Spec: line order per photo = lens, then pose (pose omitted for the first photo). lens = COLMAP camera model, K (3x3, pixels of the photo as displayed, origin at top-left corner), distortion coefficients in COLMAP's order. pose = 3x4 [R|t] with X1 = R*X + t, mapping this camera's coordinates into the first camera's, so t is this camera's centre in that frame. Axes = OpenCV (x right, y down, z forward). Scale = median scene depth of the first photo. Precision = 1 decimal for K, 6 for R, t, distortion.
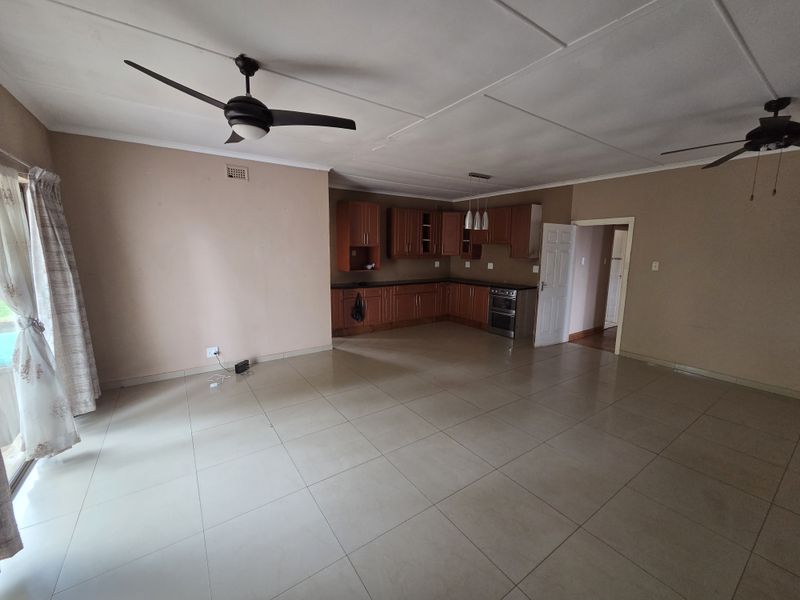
lens RADIAL K [[327.9, 0, 400.0], [0, 327.9, 300.0], [0, 0, 1]] dist [0.000878, 0.000190]
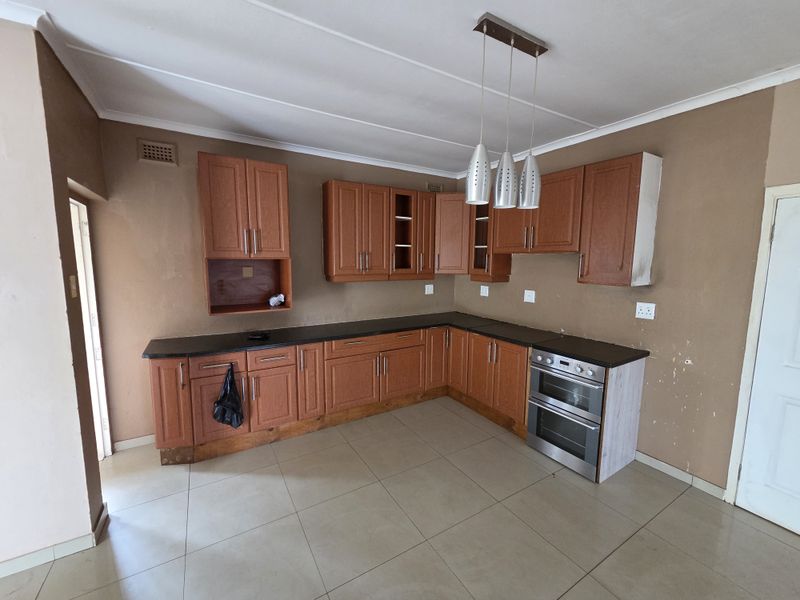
lens RADIAL K [[327.9, 0, 400.0], [0, 327.9, 300.0], [0, 0, 1]] dist [0.000878, 0.000190]
pose [[0.997863, 0.004137, -0.065214, 0.113734], [-0.006156, 0.999507, -0.030785, -0.083593], [0.065055, 0.031120, 0.997396, 0.500799]]
